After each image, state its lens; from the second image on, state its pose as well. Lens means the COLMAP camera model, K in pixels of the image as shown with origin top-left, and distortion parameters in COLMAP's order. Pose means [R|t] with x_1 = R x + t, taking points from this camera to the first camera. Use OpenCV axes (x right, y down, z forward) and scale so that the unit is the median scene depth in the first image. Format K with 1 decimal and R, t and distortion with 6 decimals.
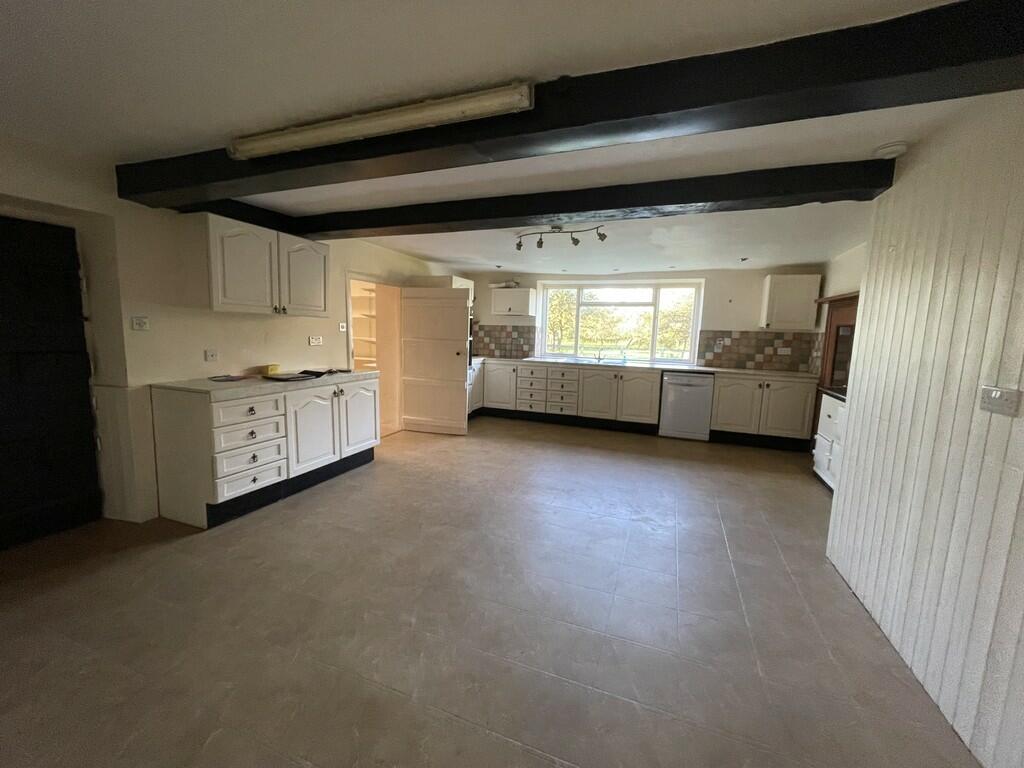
lens RADIAL K [[416.4, 0, 516.5], [0, 416.4, 383.1], [0, 0, 1]] dist [0.000548, 0.000065]
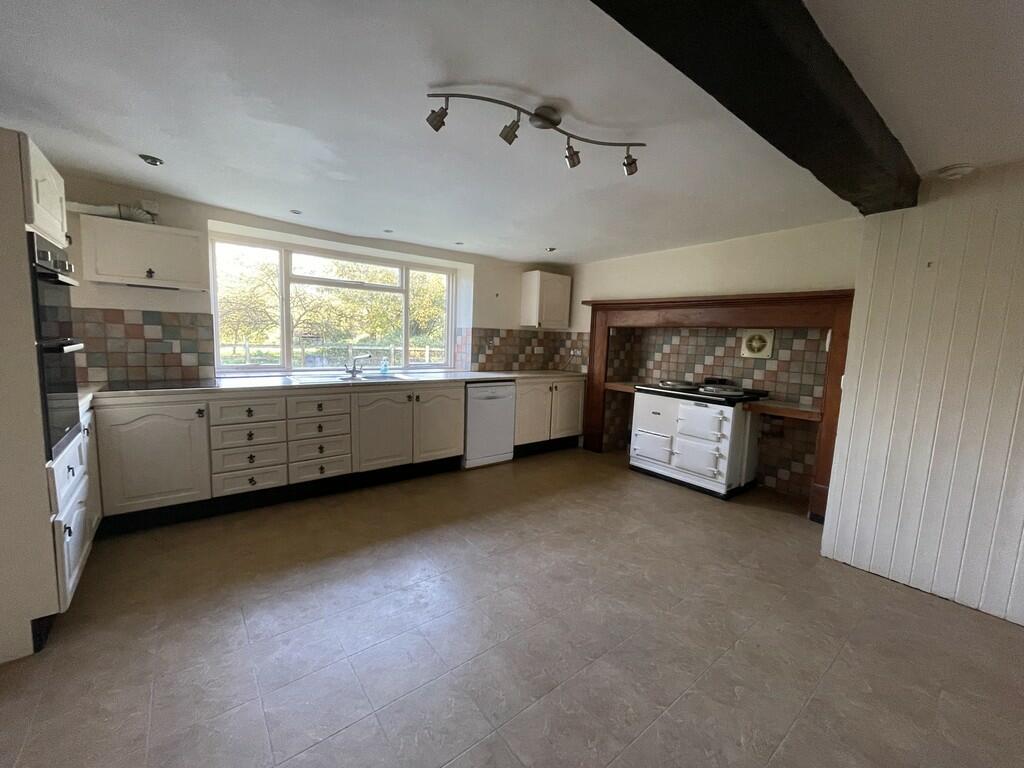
lens RADIAL K [[416.4, 0, 510.6], [0, 416.4, 385.7], [0, 0, 1]] dist [0.000548, 0.000065]
pose [[0.506316, -0.108754, 0.855463, -0.236760], [0.087133, 0.993391, 0.074718, -0.070118], [-0.857934, 0.036708, 0.512446, 0.532424]]
